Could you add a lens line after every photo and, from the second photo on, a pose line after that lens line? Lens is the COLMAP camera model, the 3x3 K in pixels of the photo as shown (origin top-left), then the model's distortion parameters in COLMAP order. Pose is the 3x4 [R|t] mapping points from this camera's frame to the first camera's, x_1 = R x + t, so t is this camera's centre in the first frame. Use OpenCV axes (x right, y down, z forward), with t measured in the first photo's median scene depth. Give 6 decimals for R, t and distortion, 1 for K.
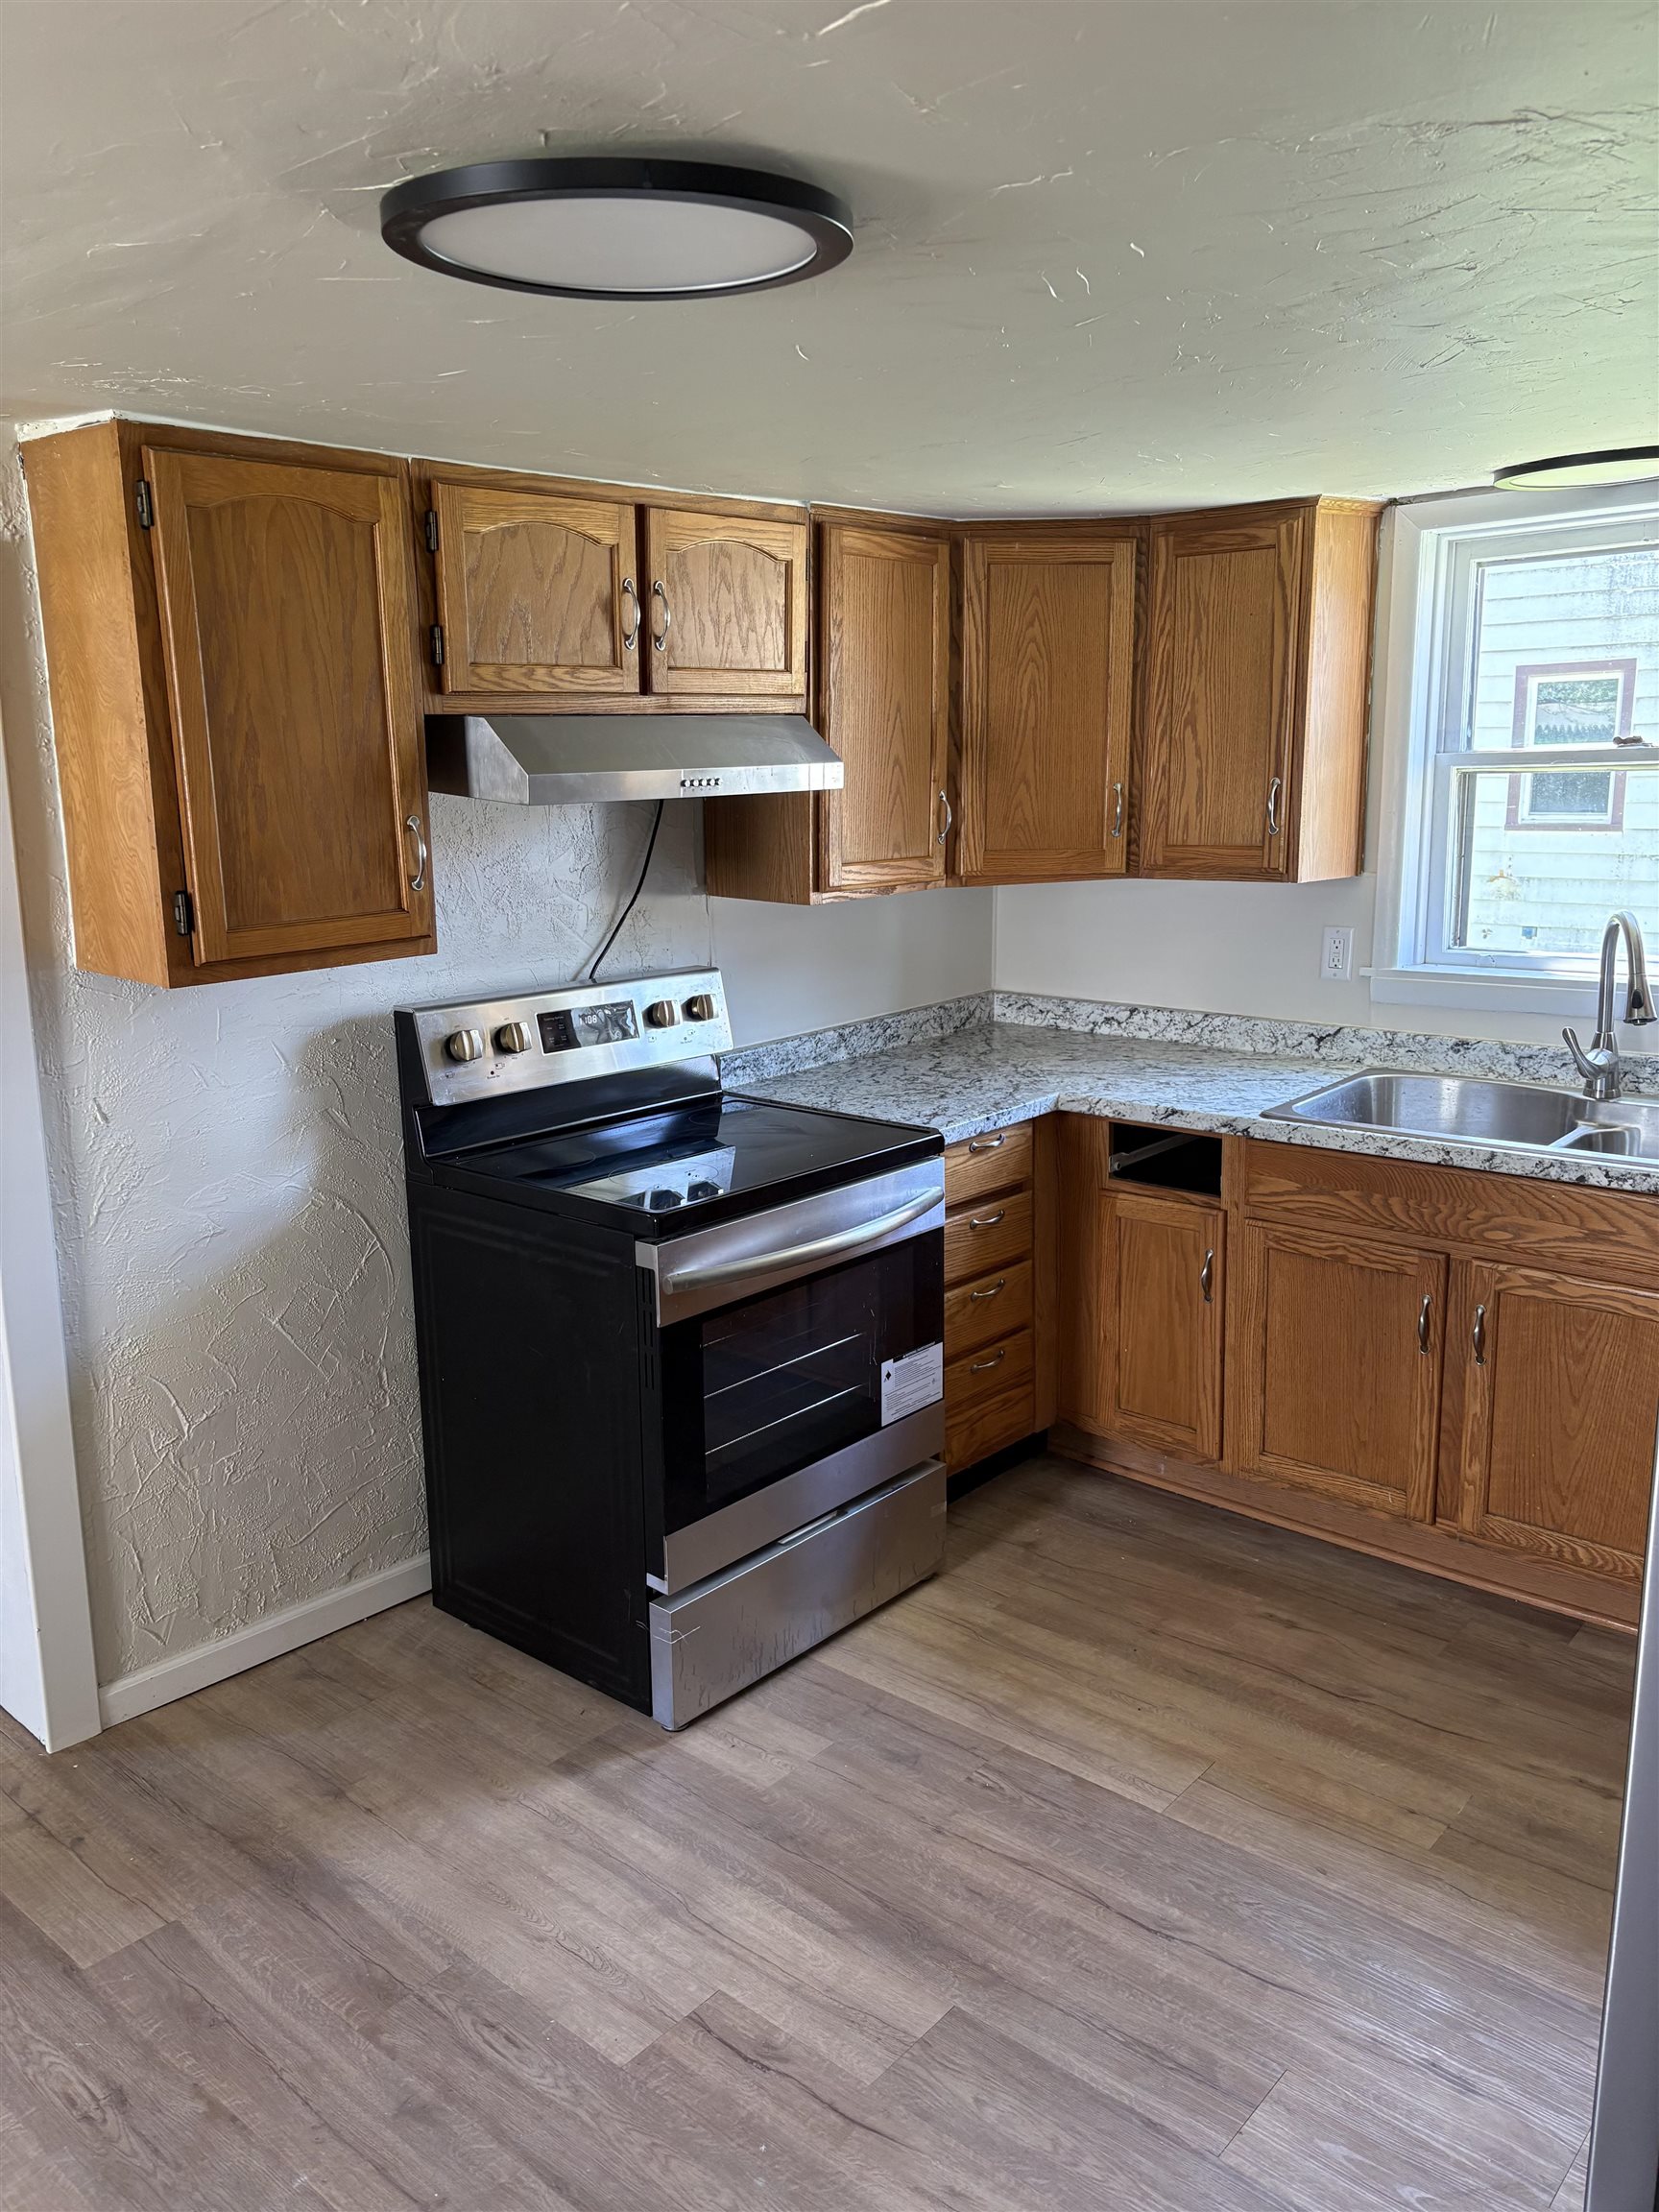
lens RADIAL K [[1689.5, 0, 829.5], [0, 1689.5, 1106.0], [0, 0, 1]] dist [0.044370, -0.043457]
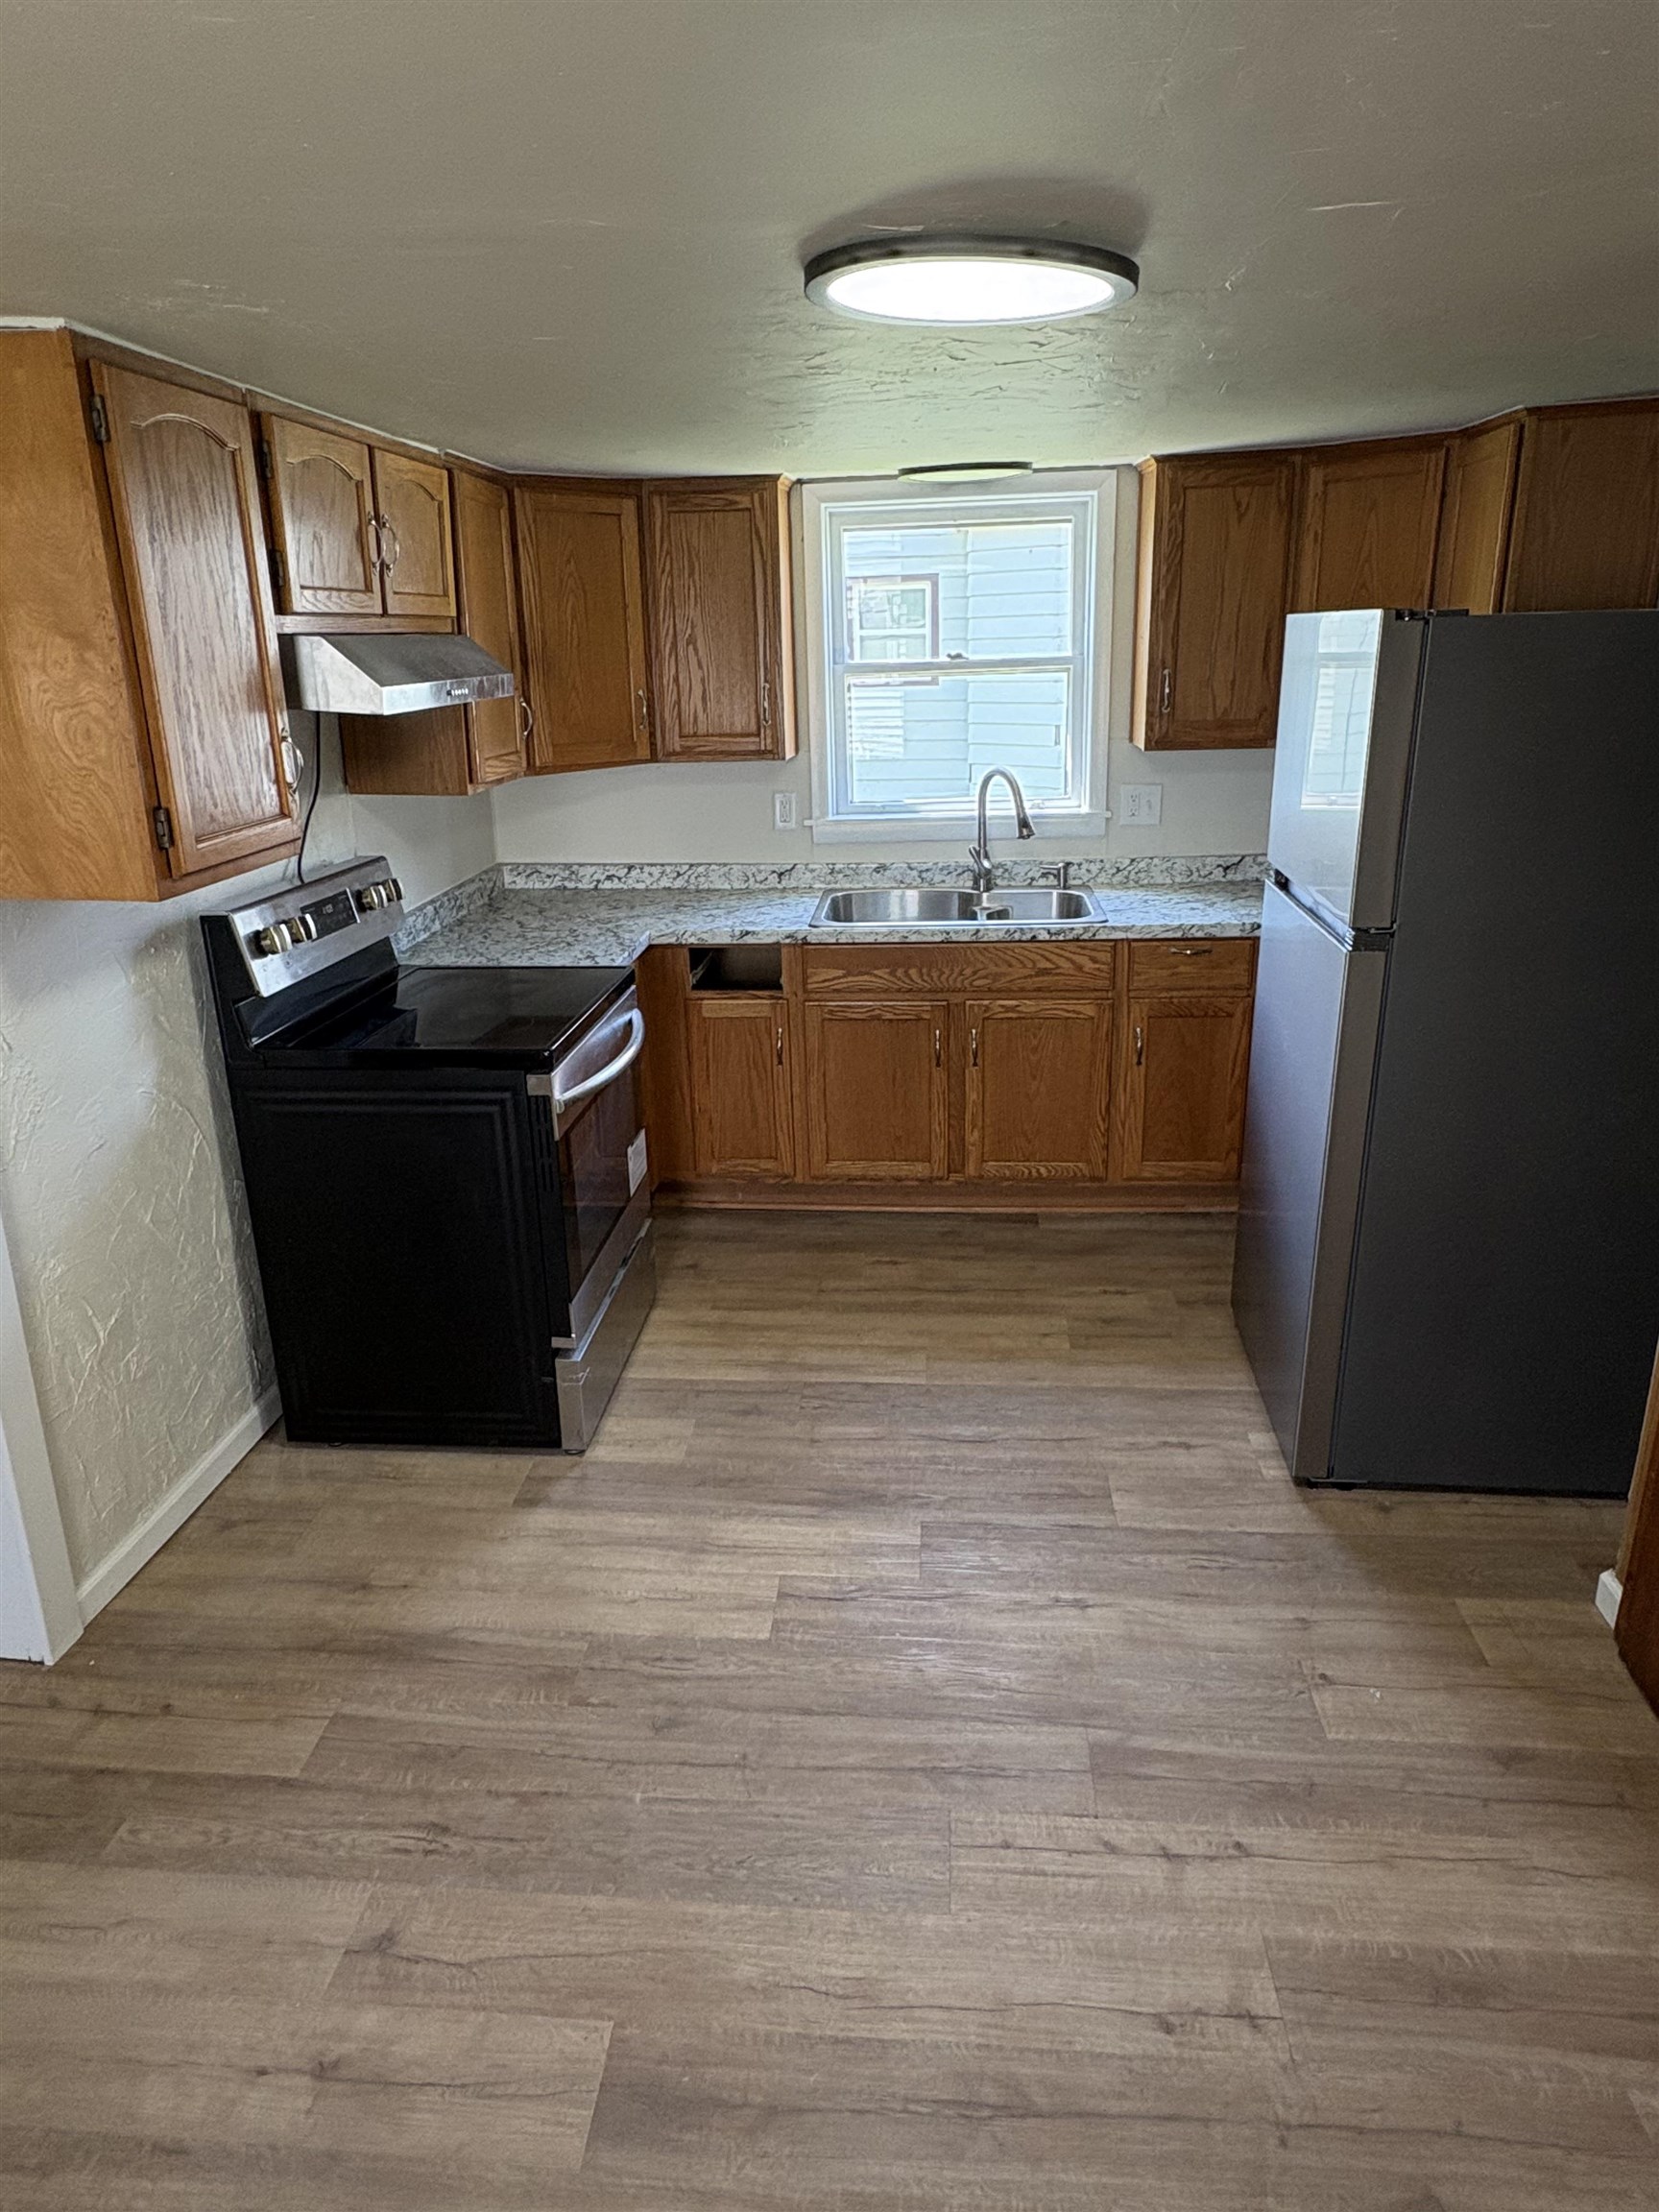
lens RADIAL K [[1374.5, 0, 834.2], [0, 1374.5, 1087.1], [0, 0, 1]] dist [0.004300, 0.000868]
pose [[0.806239, -0.180730, 0.563308, -0.428945], [0.129412, 0.983011, 0.130164, -0.010321], [-0.577262, -0.032044, 0.815930, 0.051238]]
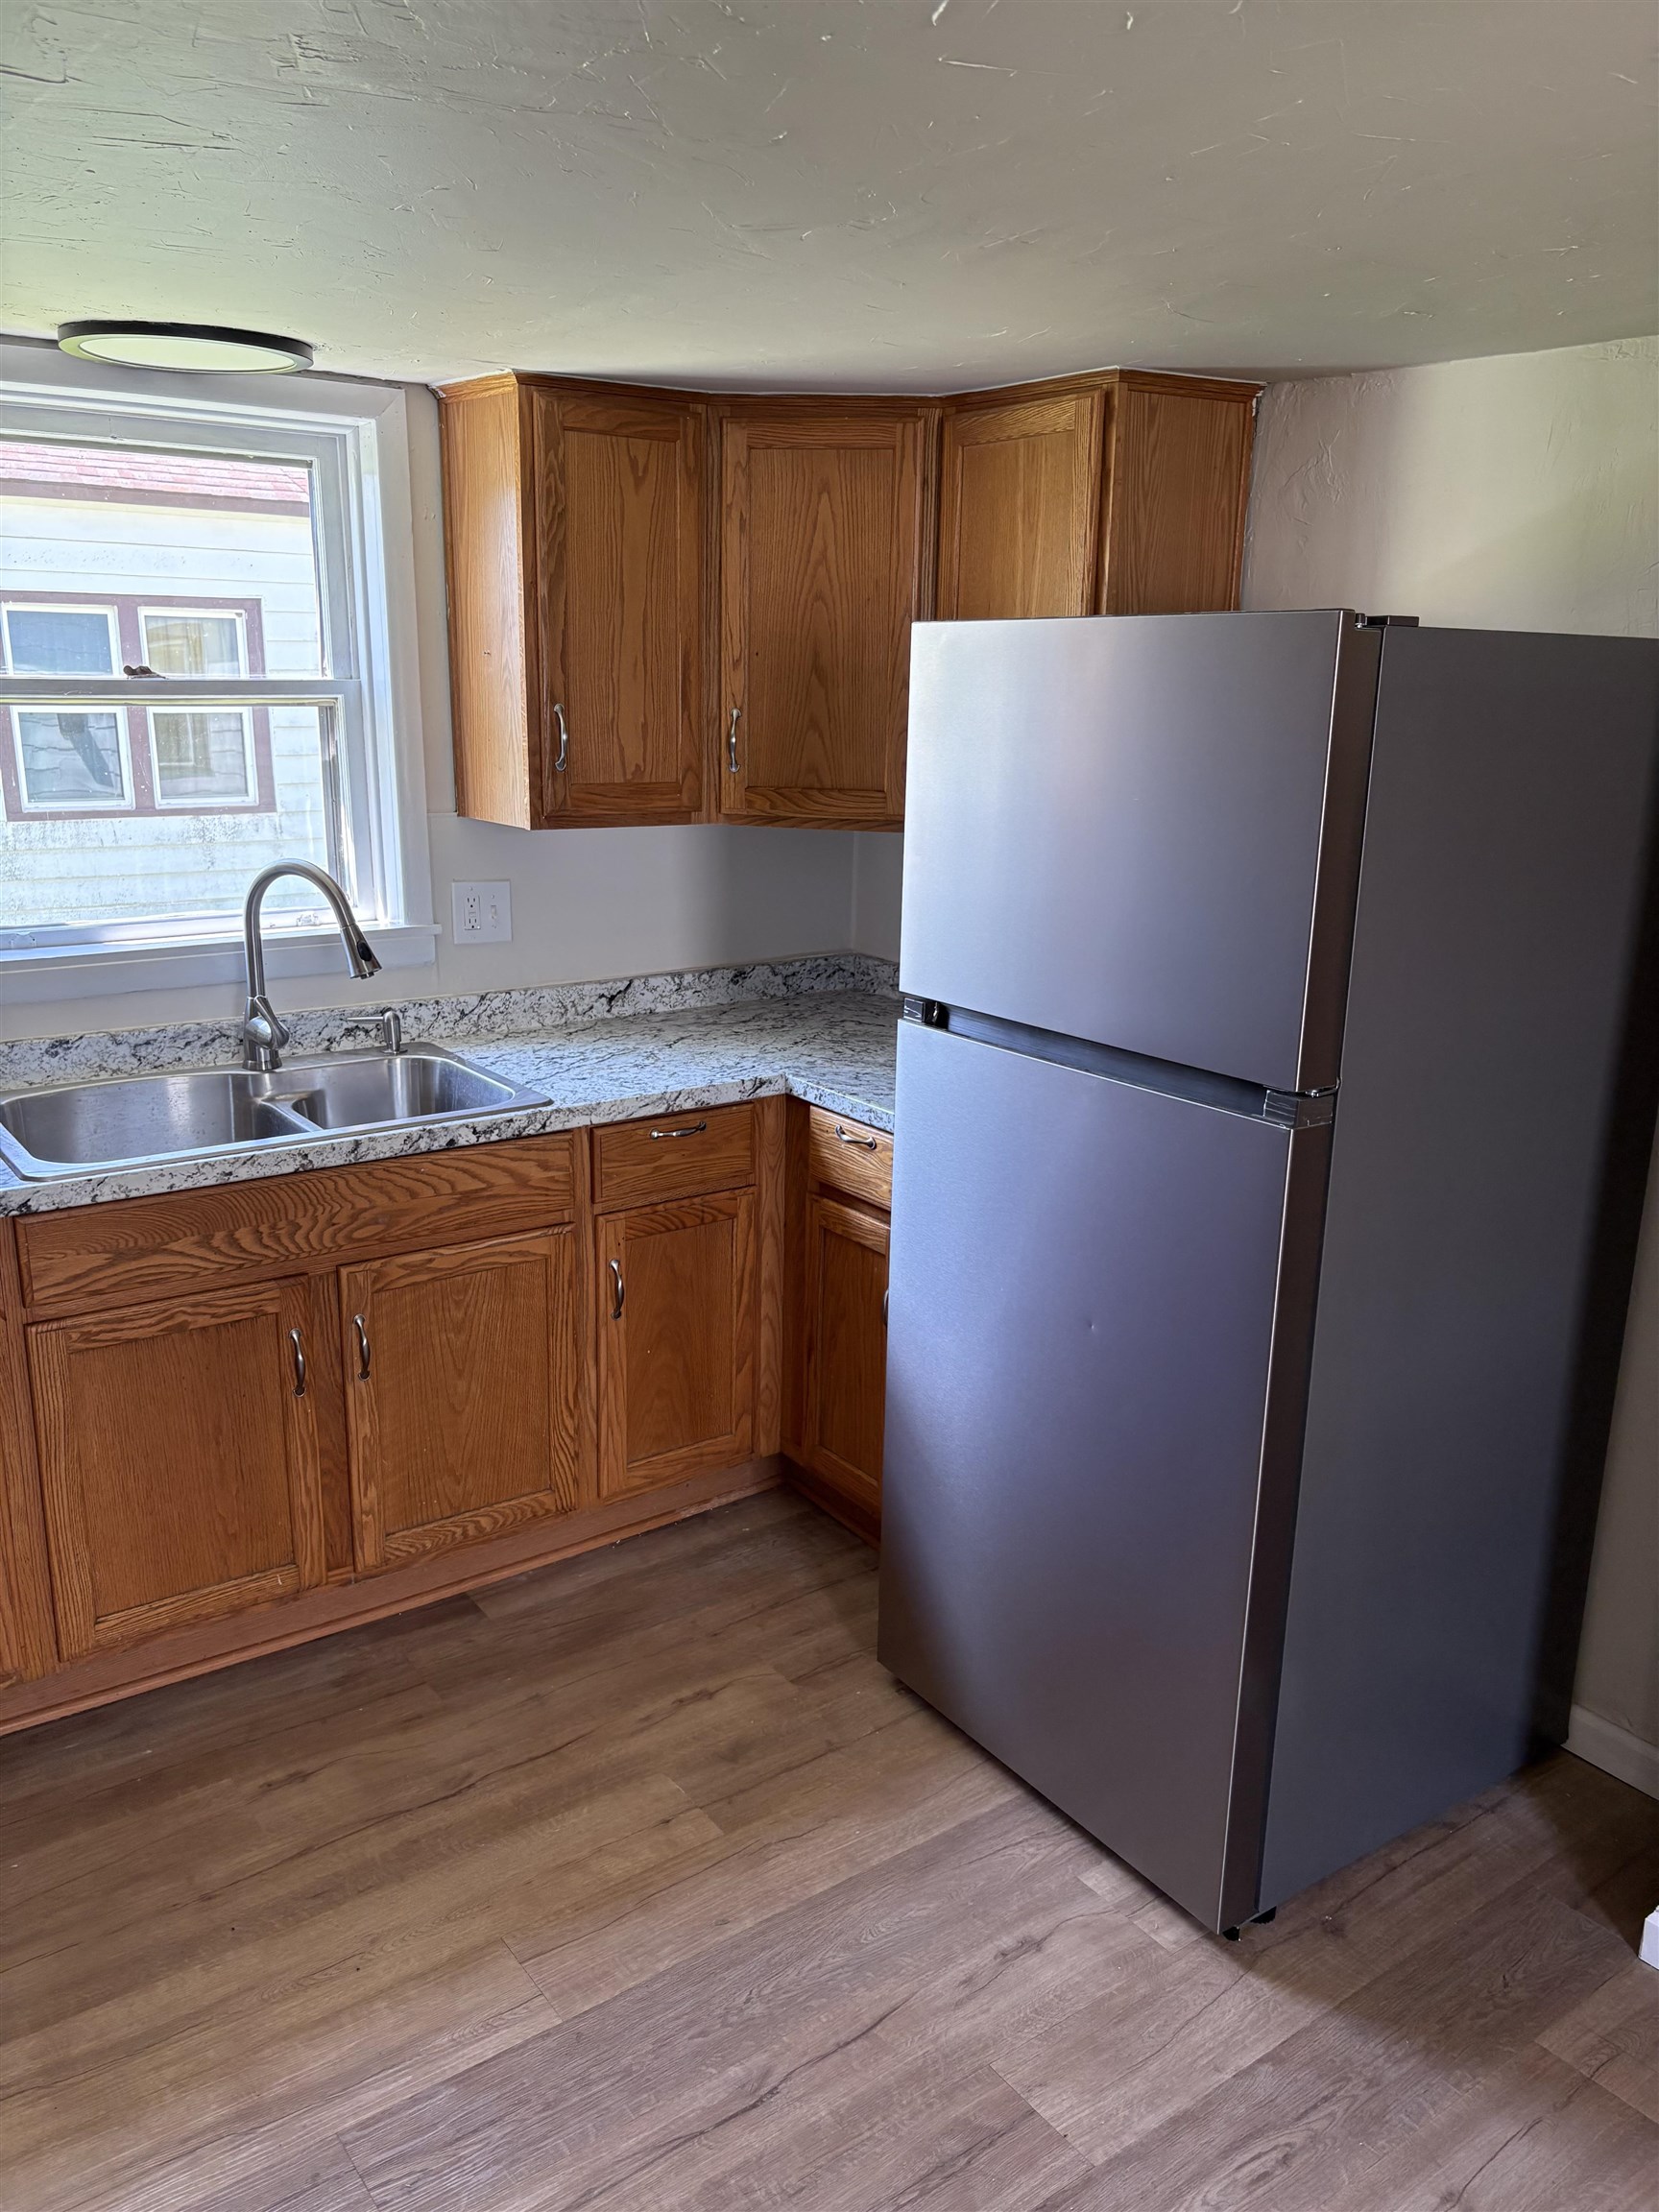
lens RADIAL K [[1689.5, 0, 829.5], [0, 1689.5, 1106.0], [0, 0, 1]] dist [0.044370, -0.043457]
pose [[0.223682, -0.208663, 0.952064, -0.373822], [0.182207, 0.968546, 0.169467, -0.091346], [-0.957480, 0.135566, 0.254666, 0.523181]]
